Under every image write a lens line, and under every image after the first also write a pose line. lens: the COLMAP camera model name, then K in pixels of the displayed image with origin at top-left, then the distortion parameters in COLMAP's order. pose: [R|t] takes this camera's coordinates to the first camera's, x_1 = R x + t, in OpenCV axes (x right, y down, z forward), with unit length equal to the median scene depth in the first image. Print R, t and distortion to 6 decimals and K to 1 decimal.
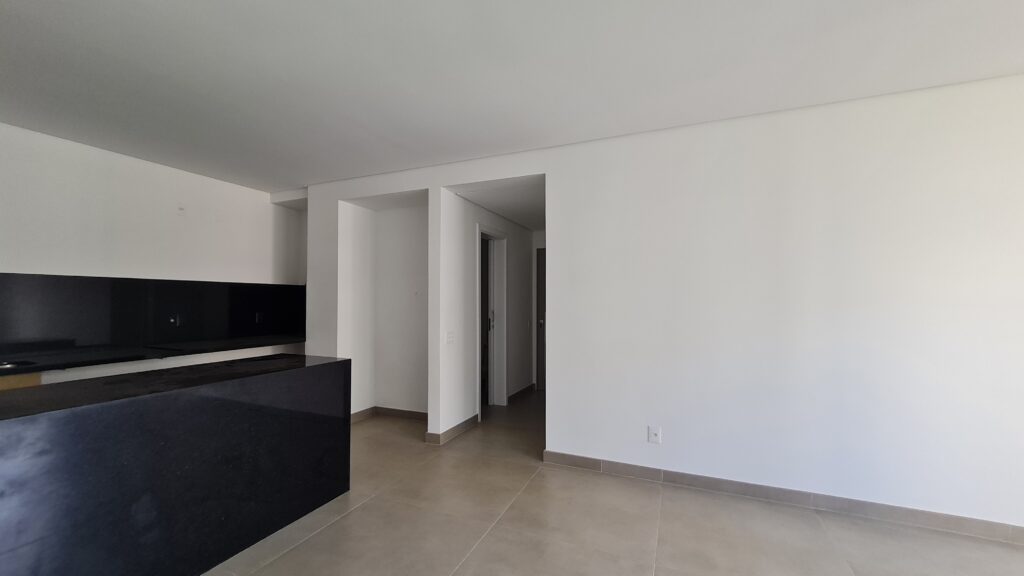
lens RADIAL K [[405.2, 0, 504.0], [0, 405.2, 295.7], [0, 0, 1]] dist [-0.002698, 0.000869]
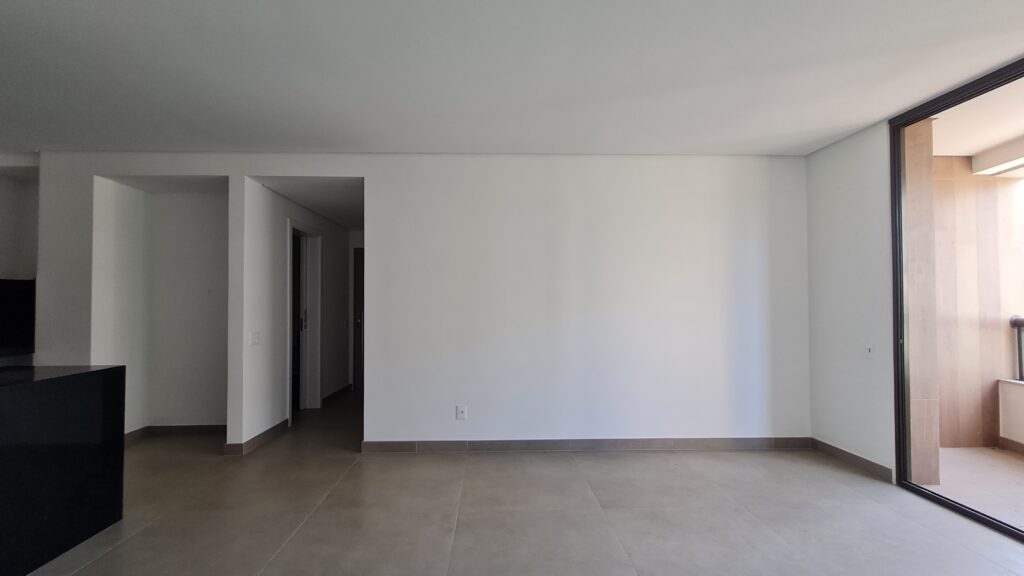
lens RADIAL K [[405.2, 0, 504.1], [0, 405.2, 293.7], [0, 0, 1]] dist [-0.002698, 0.000869]
pose [[0.905236, 0.005201, 0.424877, -0.014077], [-0.000613, 0.999940, -0.010936, 0.012167], [-0.424908, 0.009639, 0.905185, -0.106620]]
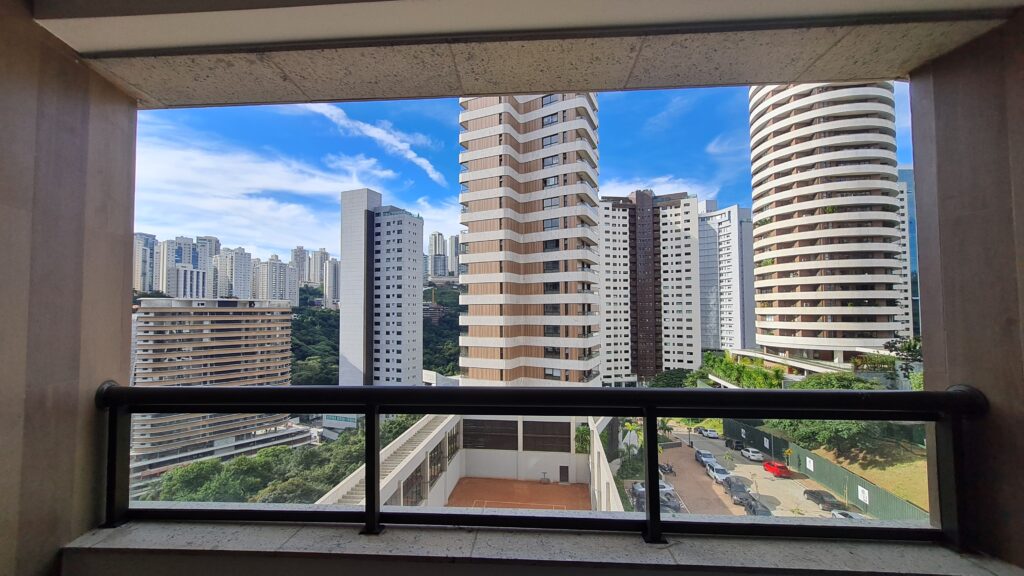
lens RADIAL K [[405.2, 0, 503.1], [0, 405.2, 294.5], [0, 0, 1]] dist [-0.002698, 0.000869]
pose [[-0.555255, 0.034315, 0.830972, 1.002580], [-0.002953, 0.999061, -0.043230, -0.020364], [-0.831675, -0.026458, -0.554632, 0.165488]]
